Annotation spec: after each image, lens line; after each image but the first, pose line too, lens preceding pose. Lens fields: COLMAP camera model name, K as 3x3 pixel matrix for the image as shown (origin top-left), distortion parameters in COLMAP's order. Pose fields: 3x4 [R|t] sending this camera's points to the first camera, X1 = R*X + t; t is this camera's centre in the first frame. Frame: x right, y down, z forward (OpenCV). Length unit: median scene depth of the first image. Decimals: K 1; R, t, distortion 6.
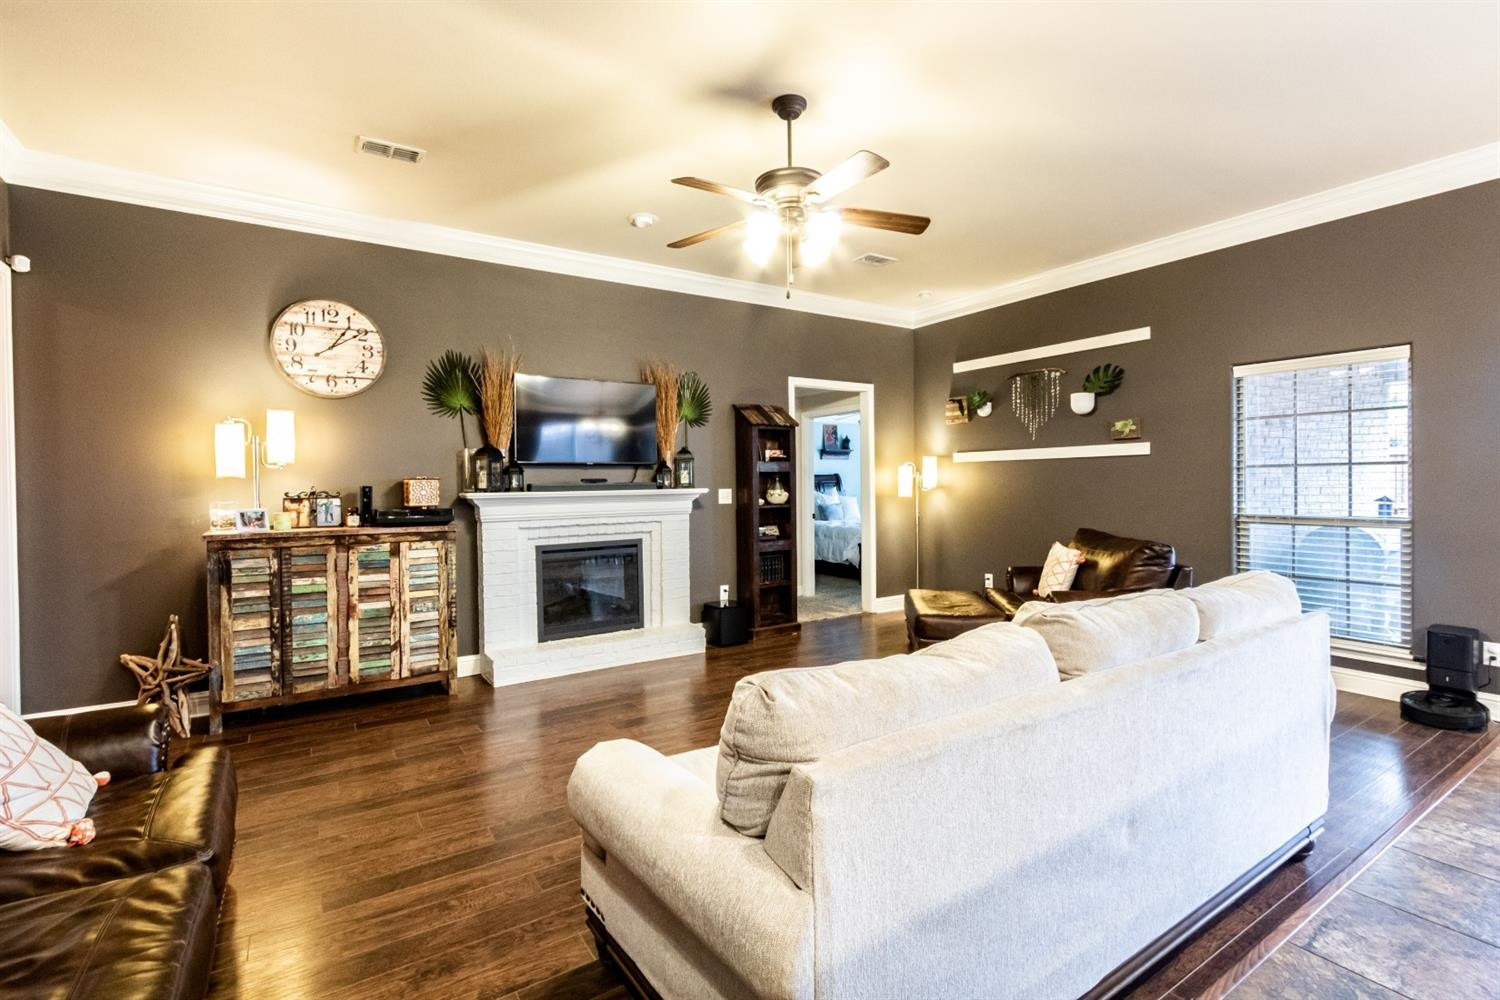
lens RADIAL K [[678.0, 0, 741.8], [0, 678.0, 492.1], [0, 0, 1]] dist [0.005613, -0.002310]
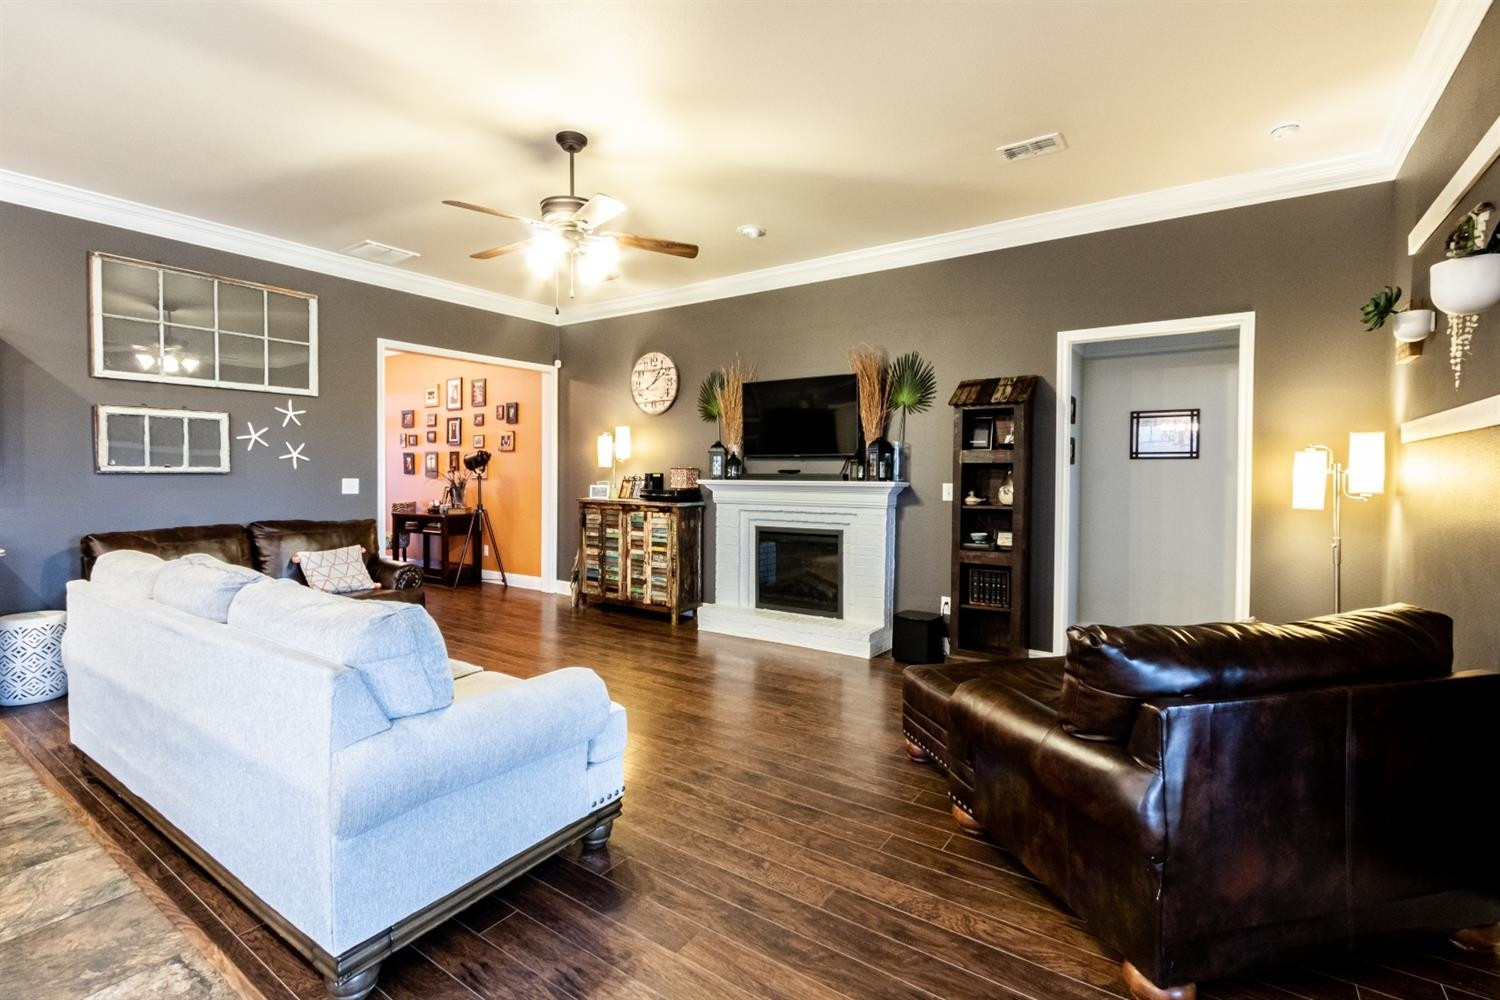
lens RADIAL K [[678.0, 0, 752.8], [0, 678.0, 488.1], [0, 0, 1]] dist [0.005613, -0.002310]
pose [[0.390136, 0.033129, -0.920161, 0.719621], [-0.025647, 0.999356, 0.025106, -0.015211], [0.920400, 0.013805, 0.390735, 0.487803]]
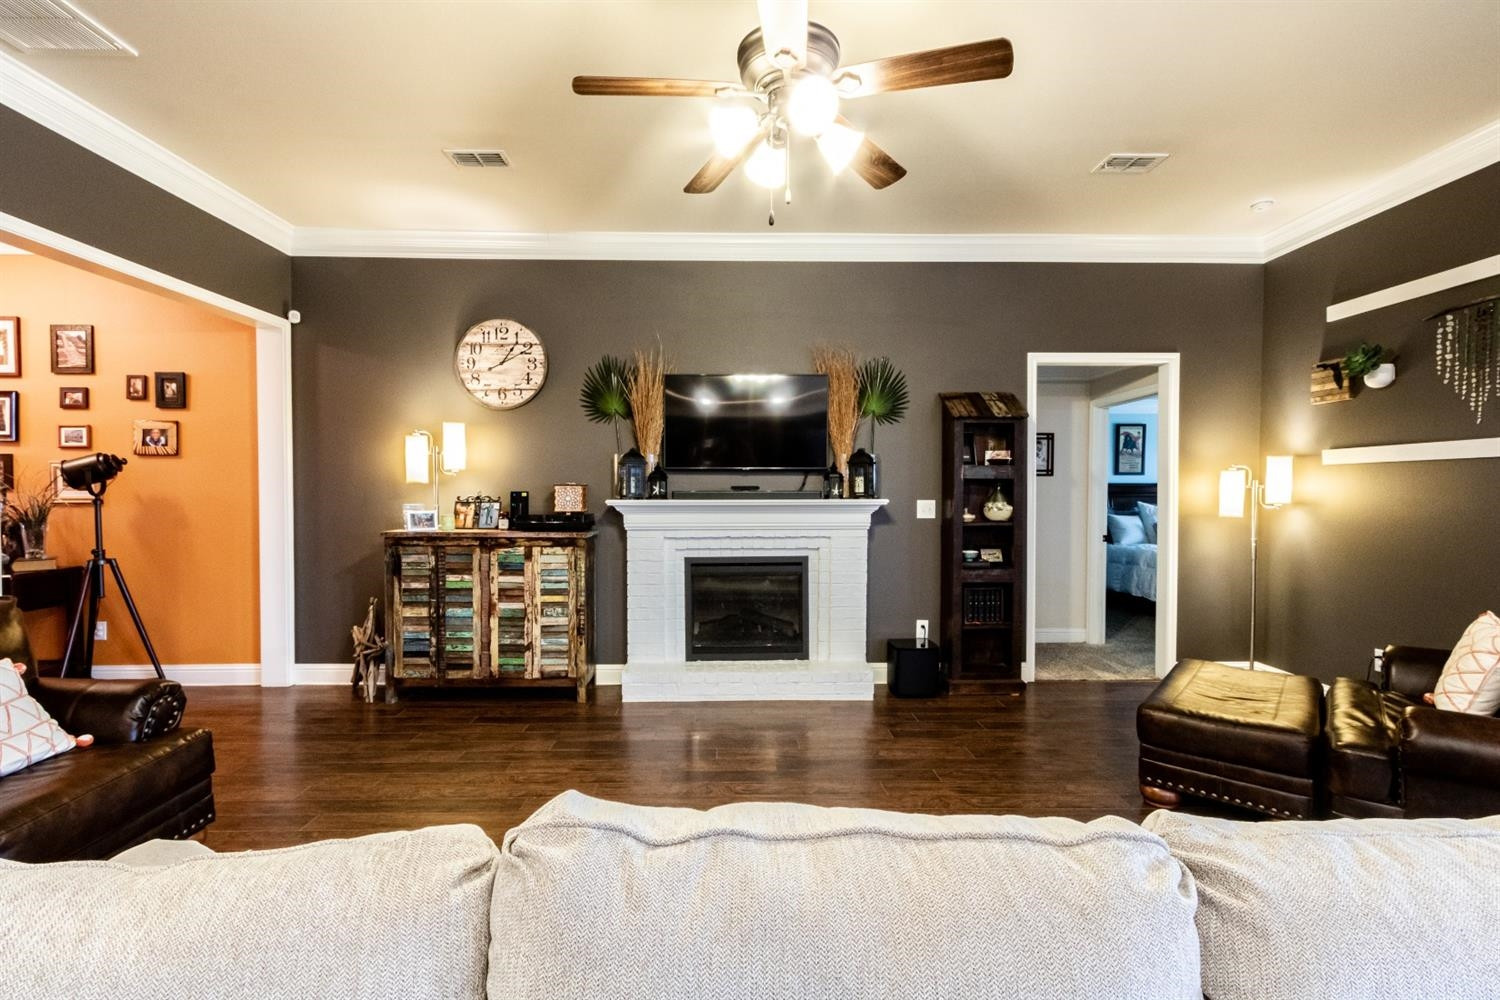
lens RADIAL K [[678.0, 0, 747.4], [0, 678.0, 507.6], [0, 0, 1]] dist [0.005613, -0.002310]
pose [[0.851301, 0.024092, -0.524125, 0.236910], [-0.017688, 0.999695, 0.017222, -0.006574], [0.524380, -0.005390, 0.851467, 0.228836]]
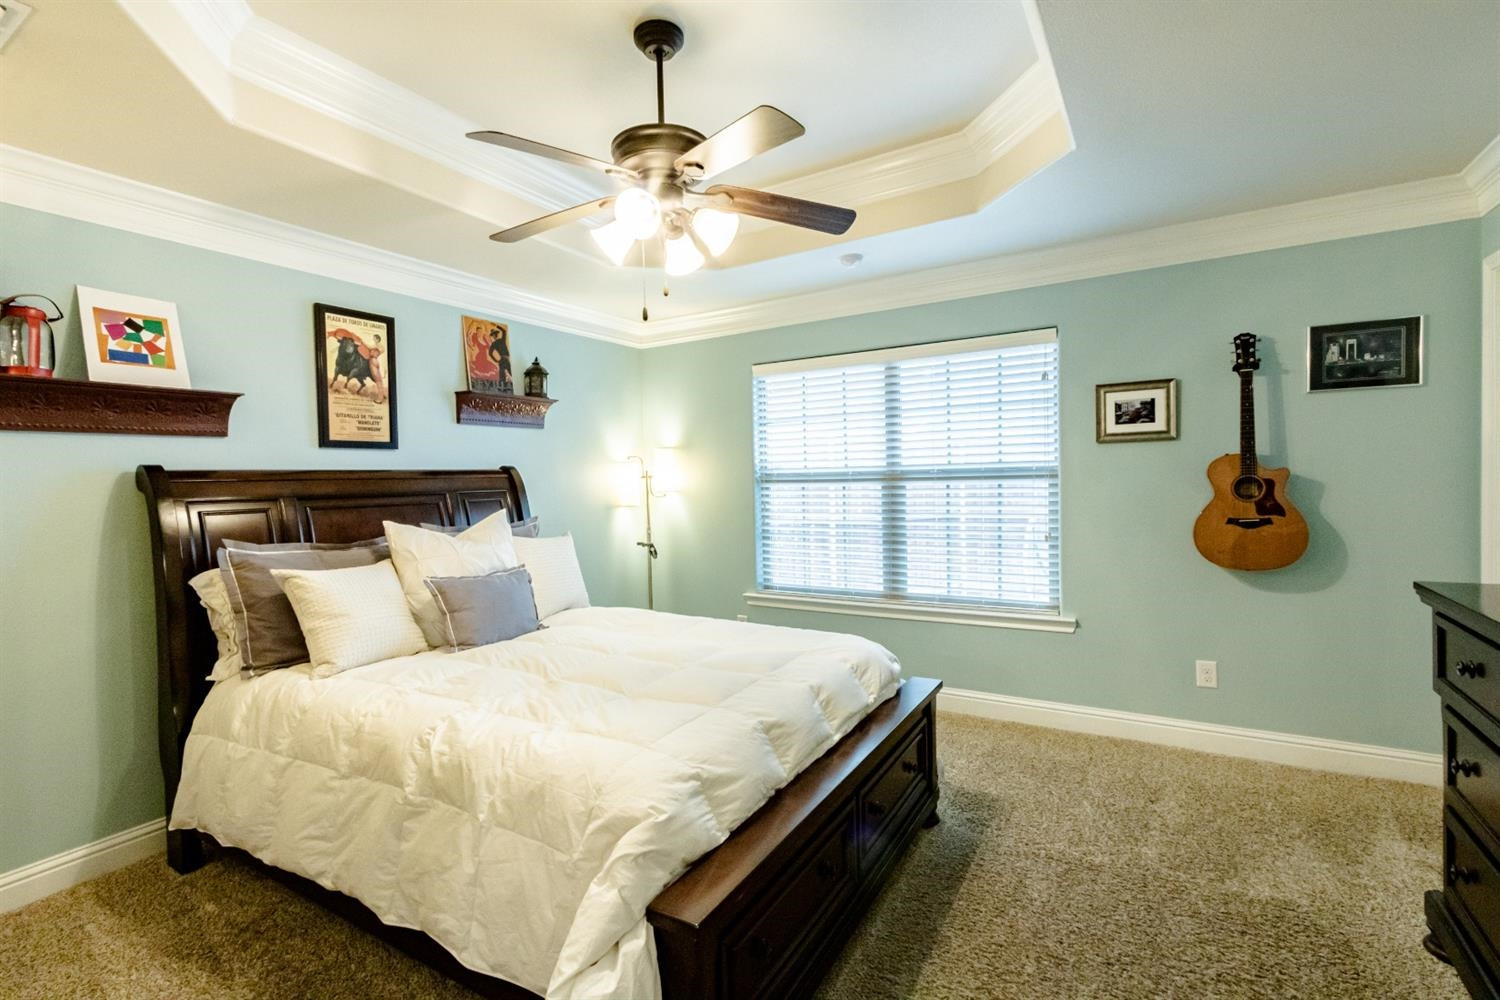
lens RADIAL K [[678.0, 0, 748.8], [0, 678.0, 495.1], [0, 0, 1]] dist [0.005613, -0.002310]
pose [[0.900413, -0.030119, 0.433993, 0.210990], [0.020038, 0.999413, 0.027785, -0.040089], [-0.434575, -0.016322, 0.900488, 1.359867]]
